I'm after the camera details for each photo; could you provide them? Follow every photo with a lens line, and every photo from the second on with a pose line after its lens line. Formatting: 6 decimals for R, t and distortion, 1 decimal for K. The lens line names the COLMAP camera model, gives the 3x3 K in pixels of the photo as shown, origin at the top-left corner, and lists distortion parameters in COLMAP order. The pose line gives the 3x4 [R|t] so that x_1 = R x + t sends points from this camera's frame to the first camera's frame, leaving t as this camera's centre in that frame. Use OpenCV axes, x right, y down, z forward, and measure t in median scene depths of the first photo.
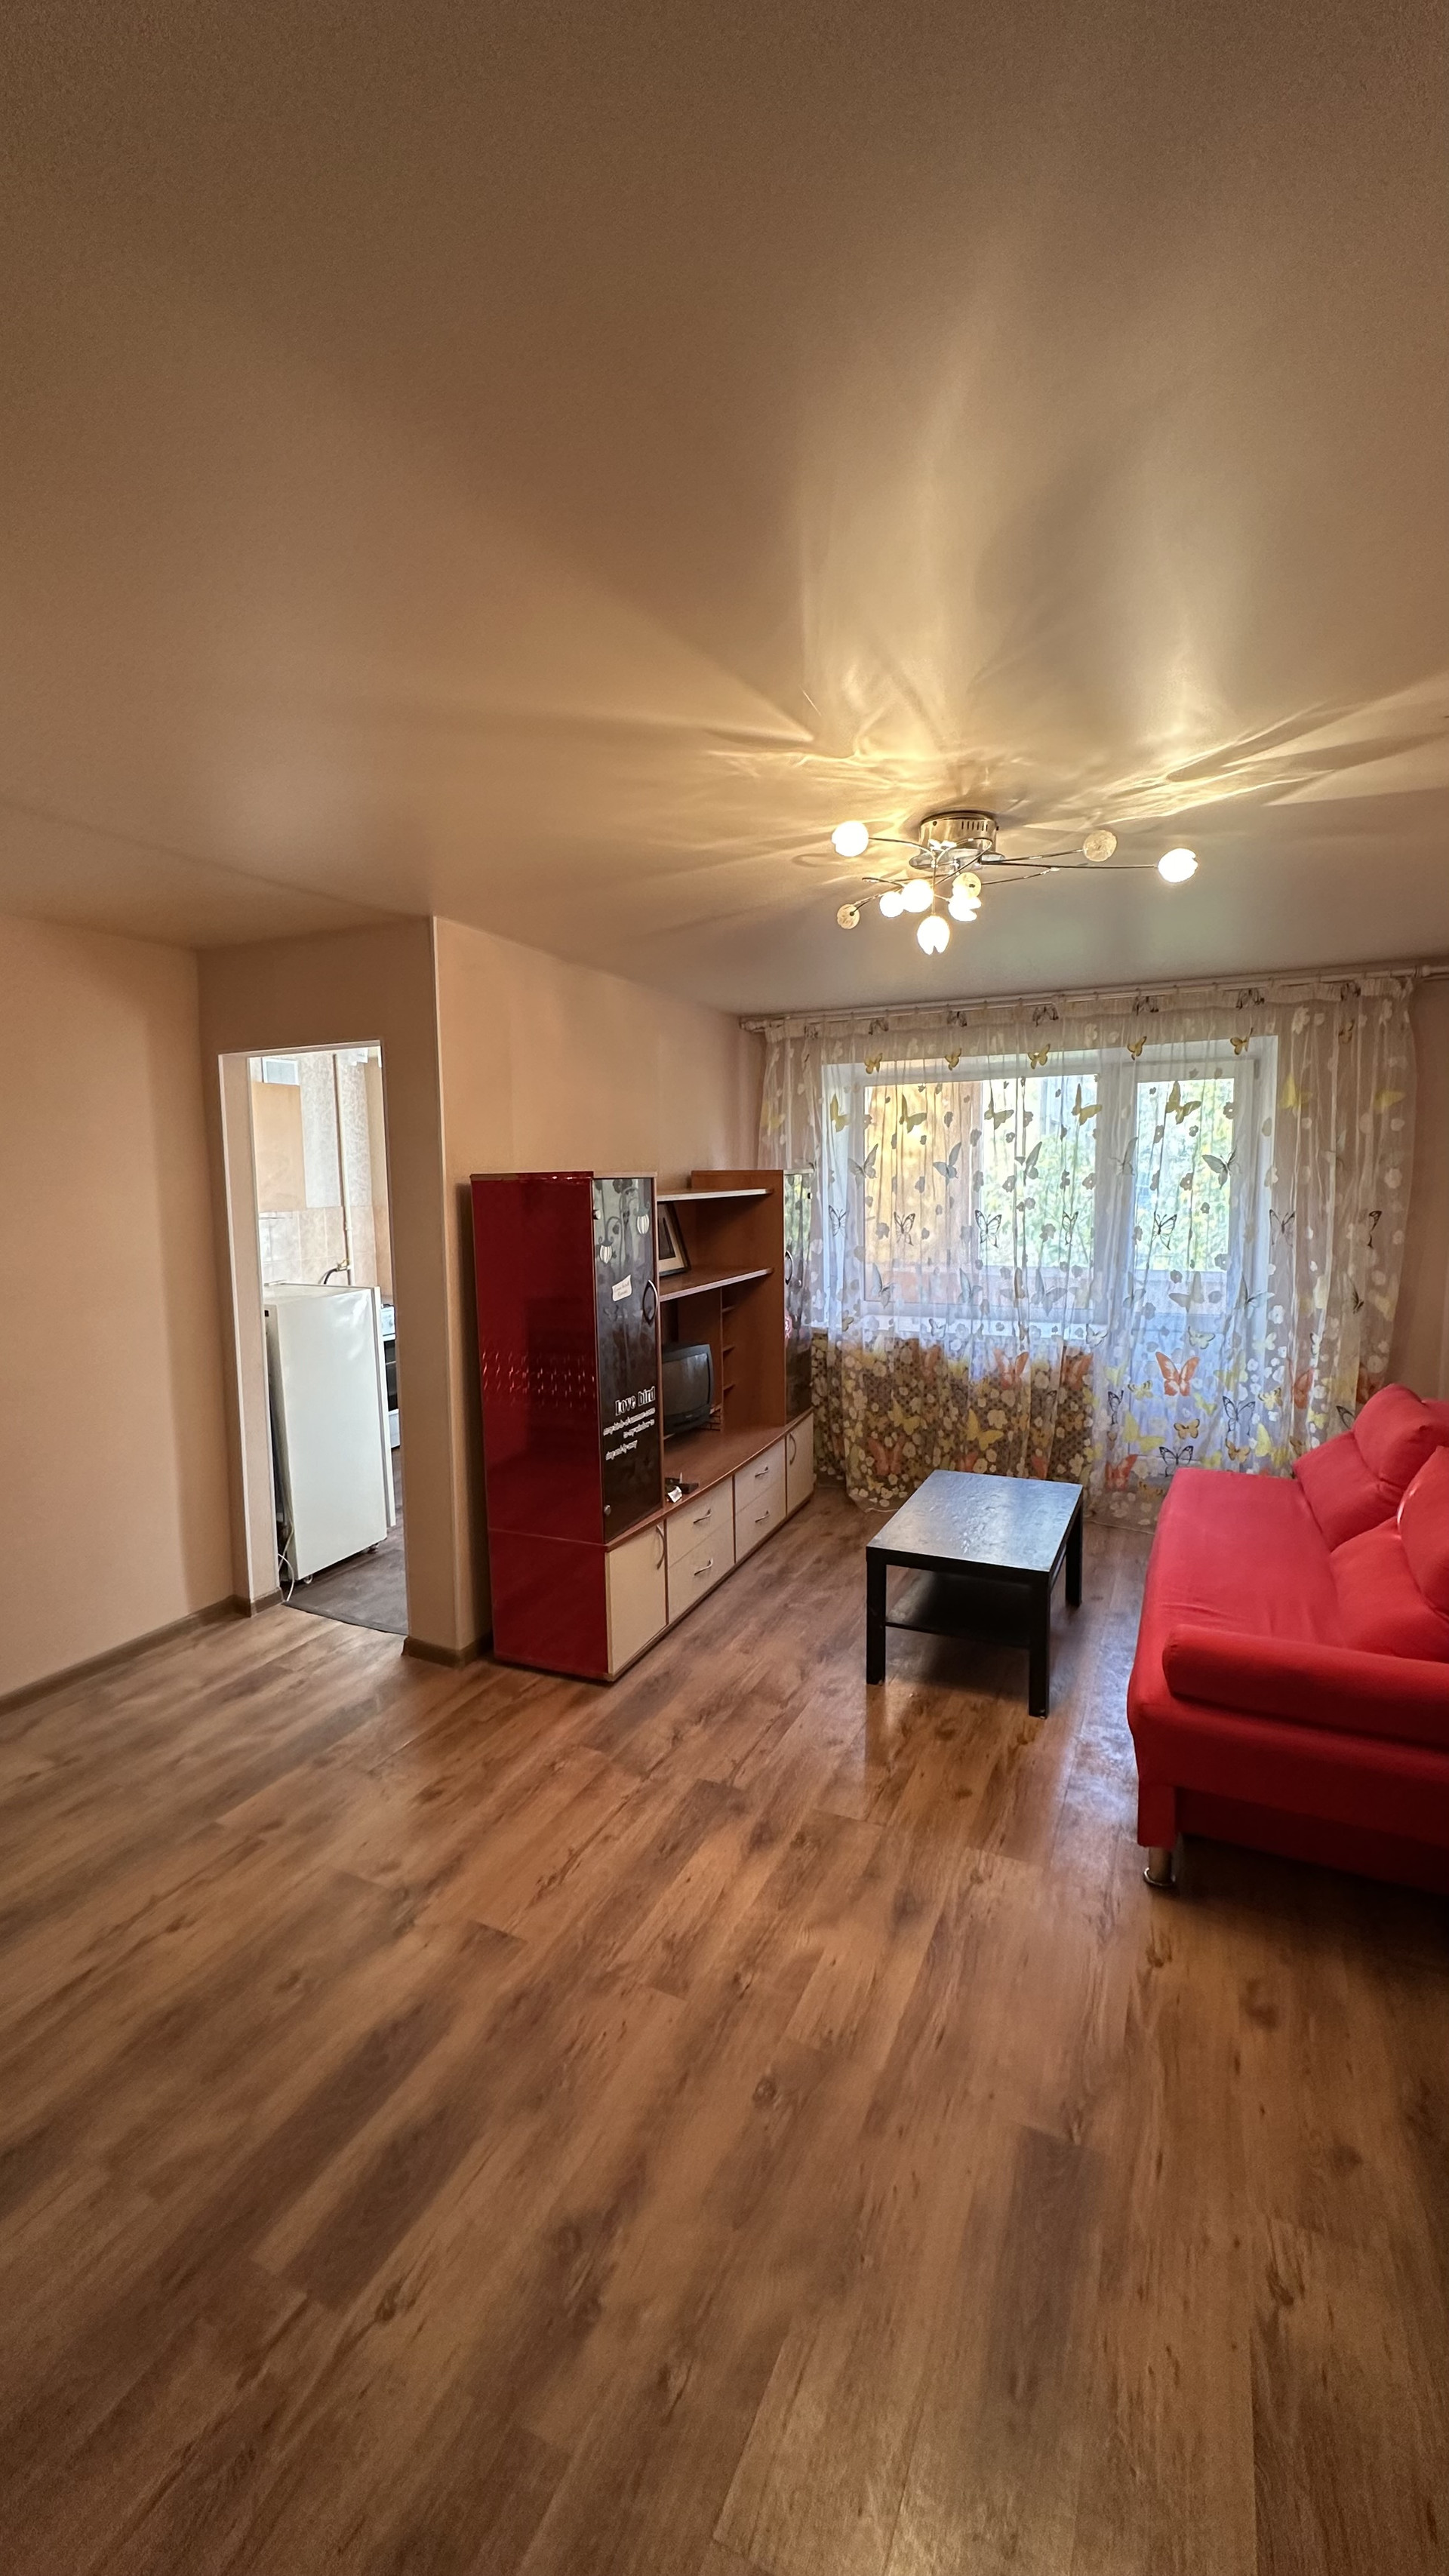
lens RADIAL K [[1033.7, 0, 712.7], [0, 1033.7, 1291.6], [0, 0, 1]] dist [-0.003597, 0.001529]
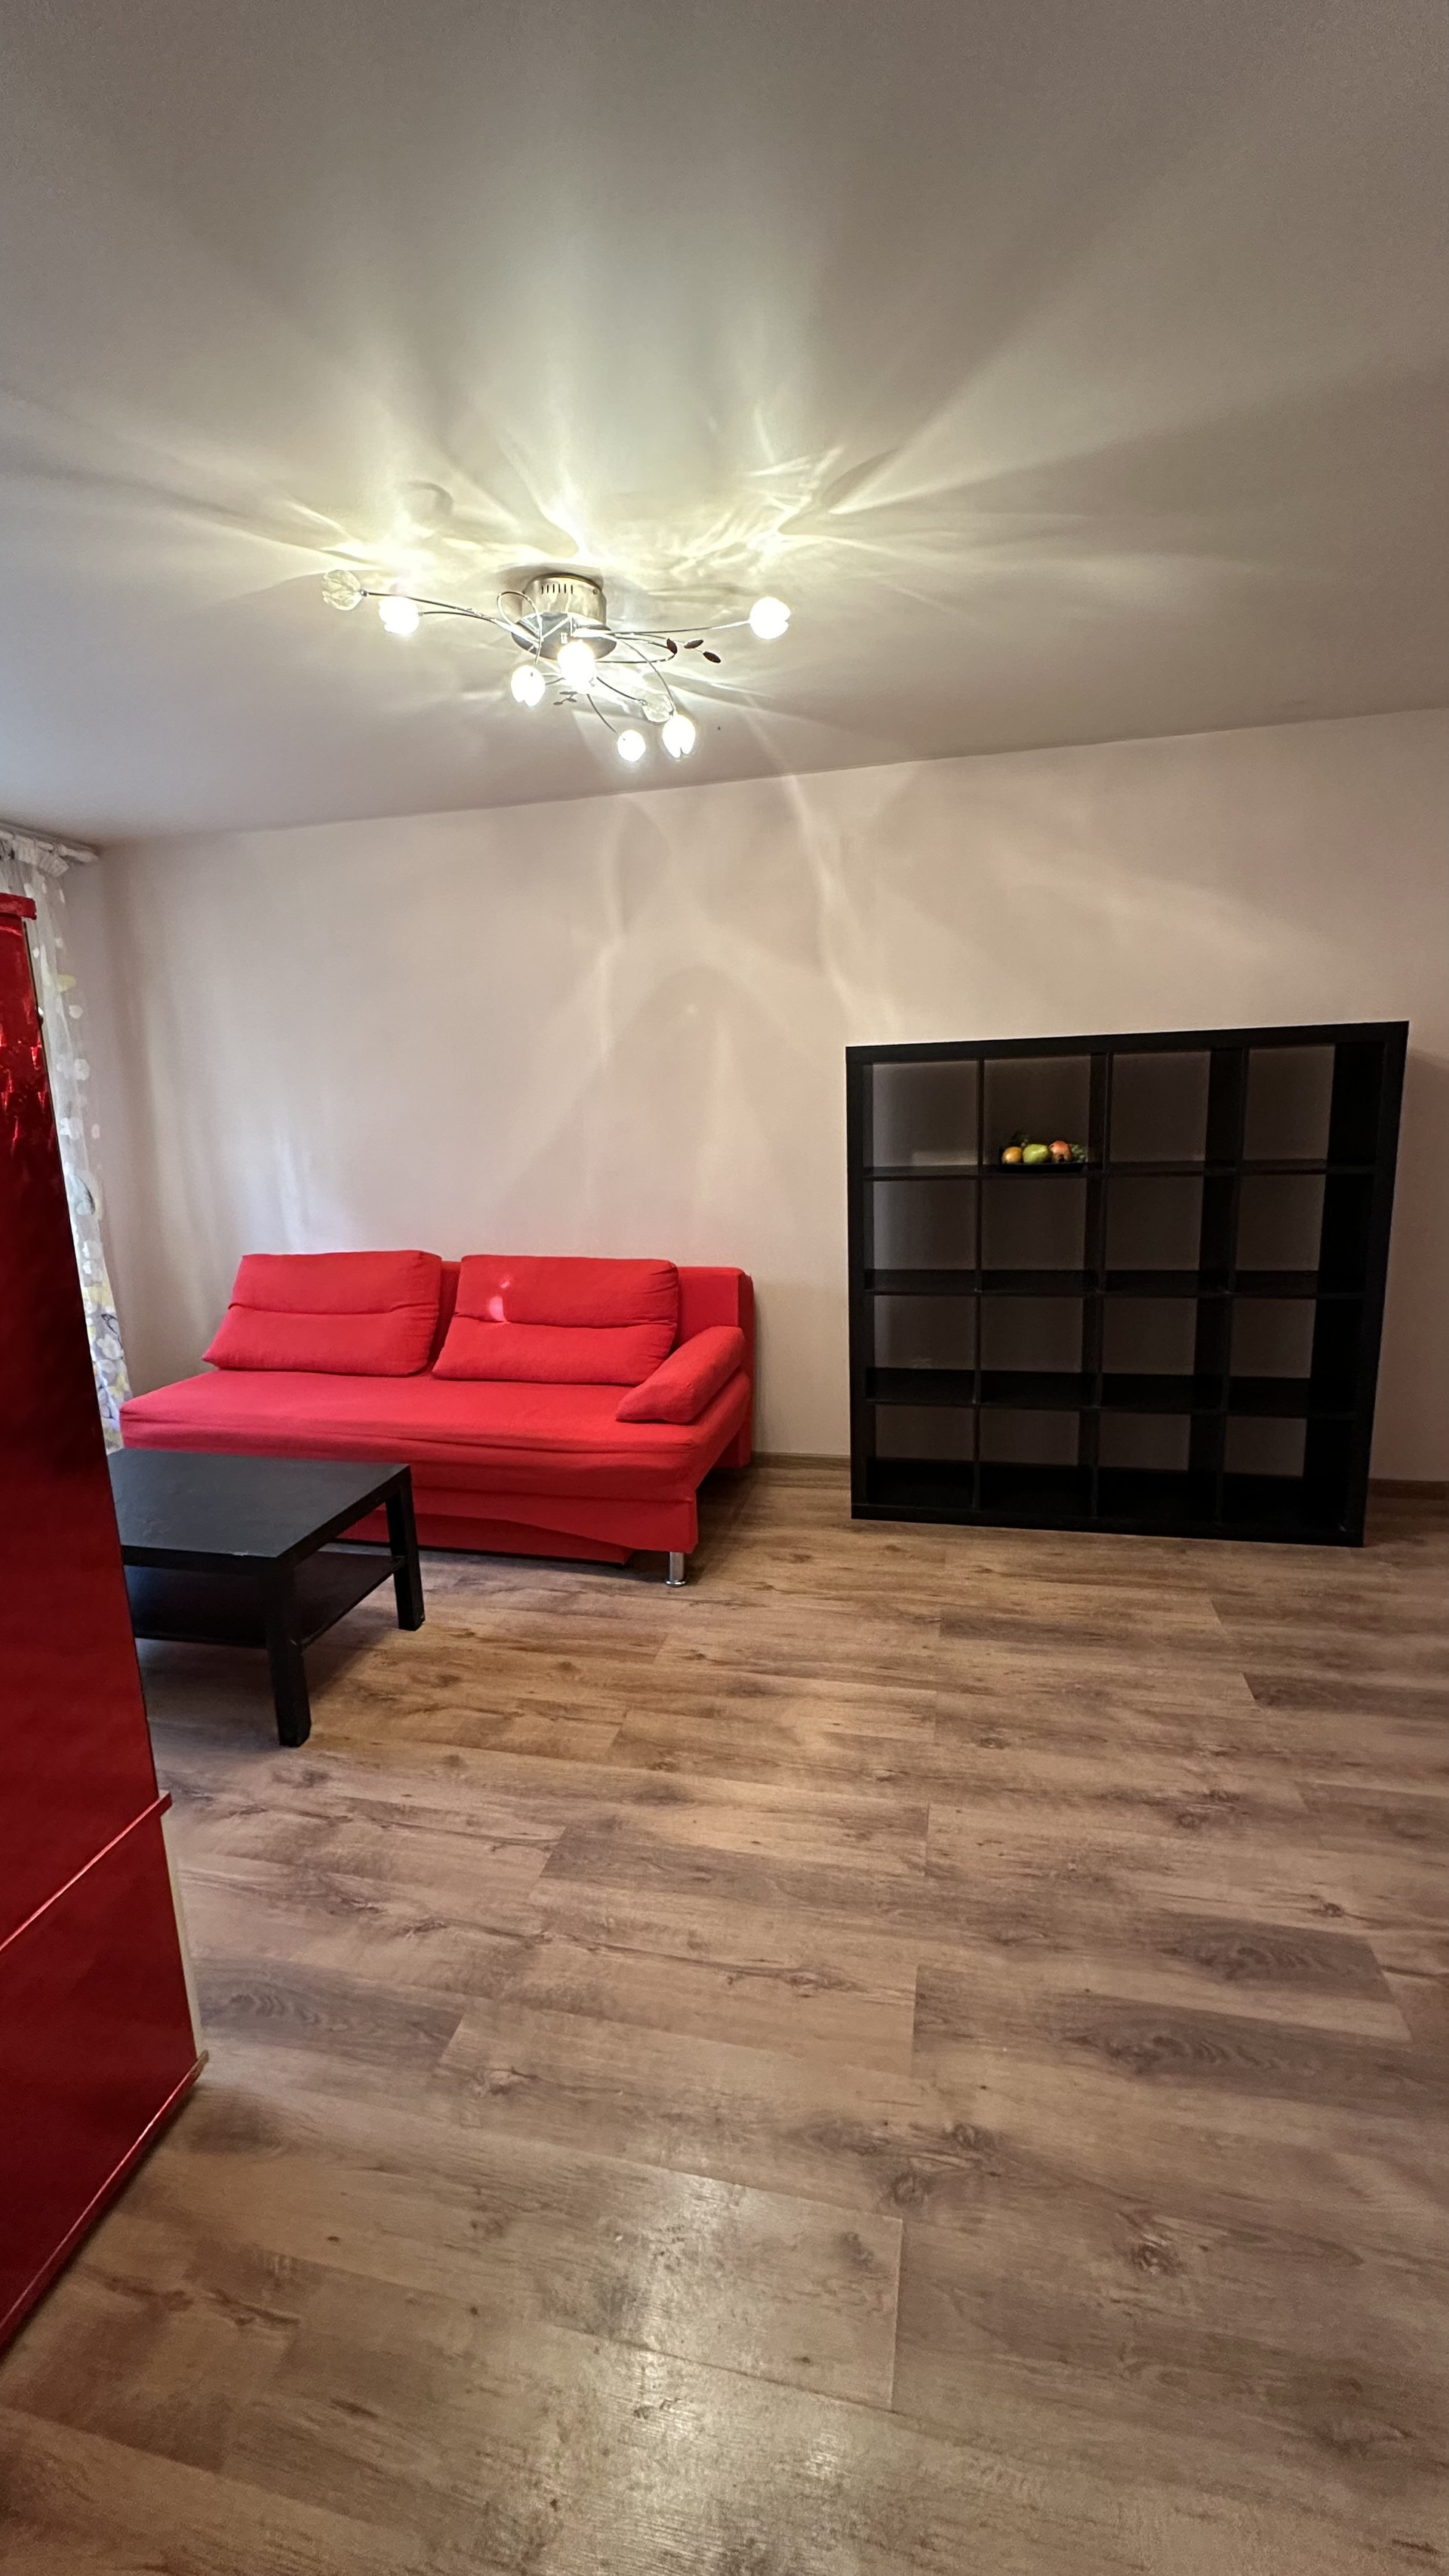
lens RADIAL K [[1033.7, 0, 728.8], [0, 1033.7, 1296.0], [0, 0, 1]] dist [-0.003597, 0.001529]
pose [[-0.225844, -0.165172, 0.960059, -0.635482], [0.145601, 0.968728, 0.200914, -0.015268], [-0.963221, 0.185161, -0.194732, 0.953171]]
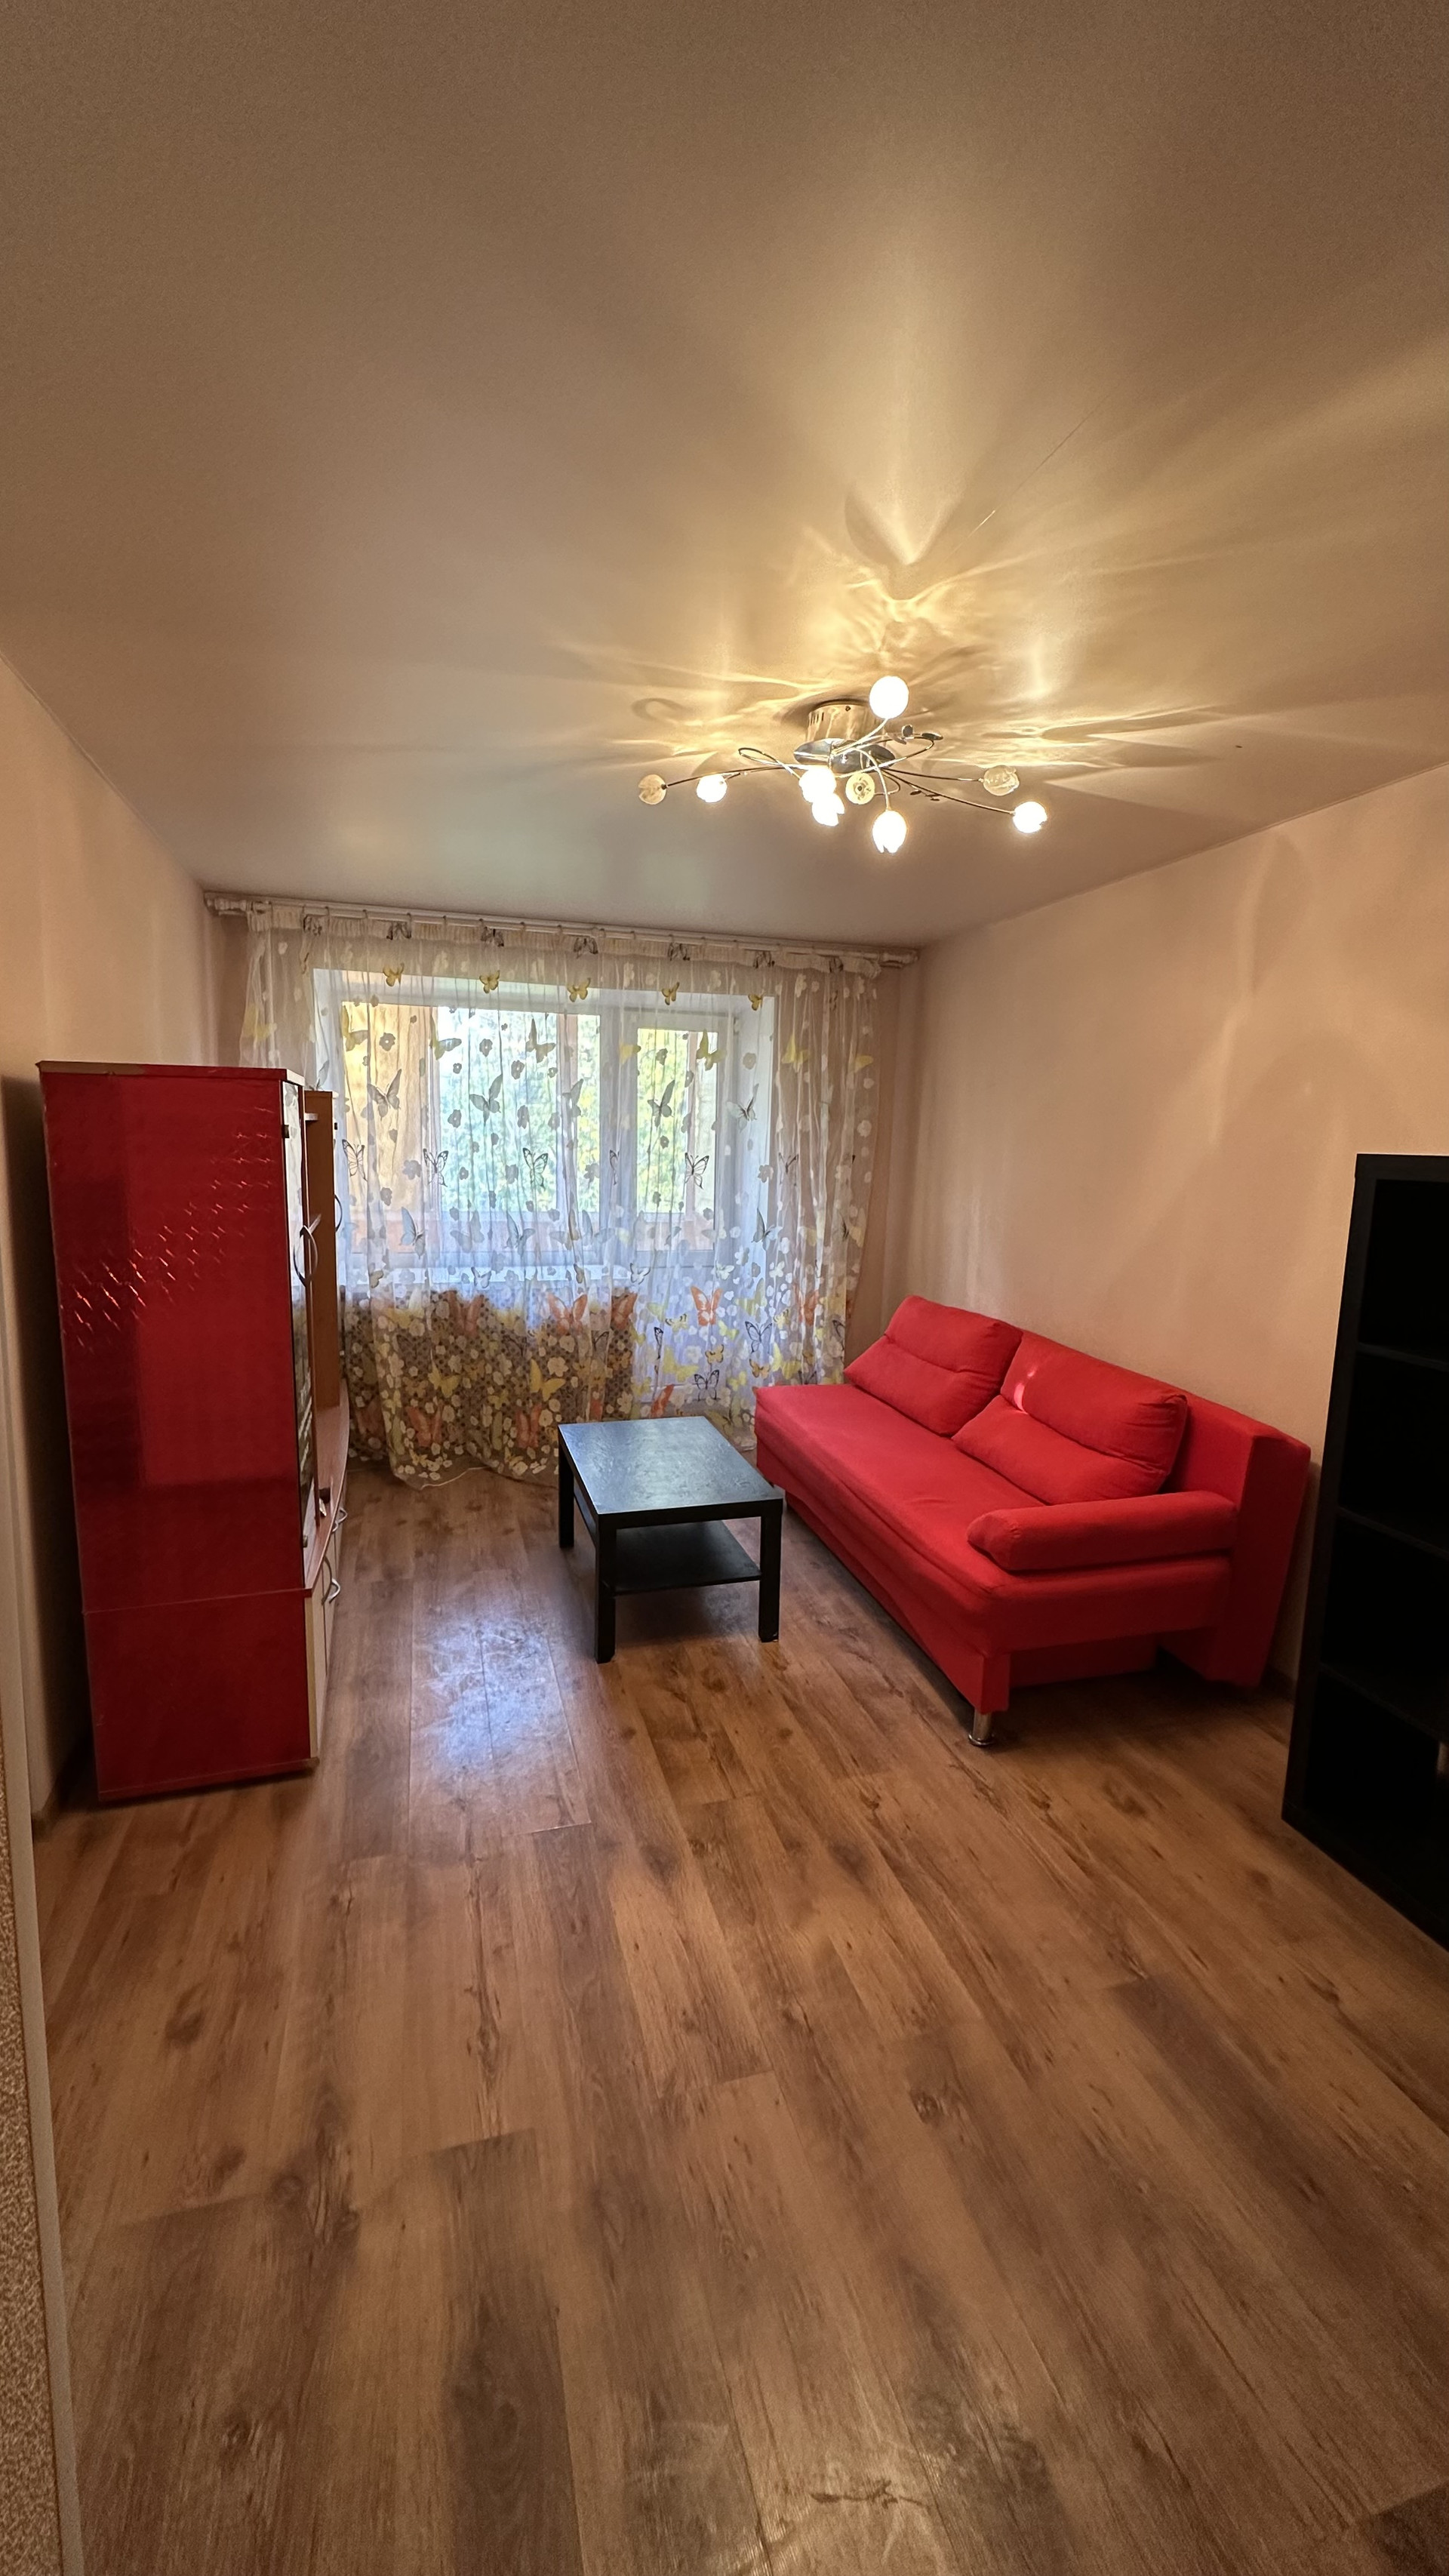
lens RADIAL K [[1033.7, 0, 722.7], [0, 1033.7, 1295.2], [0, 0, 1]] dist [-0.003597, 0.001529]
pose [[0.742918, -0.071249, 0.665579, -0.417591], [0.039738, 0.997260, 0.062400, 0.004476], [-0.668201, -0.019909, 0.743714, 0.307124]]
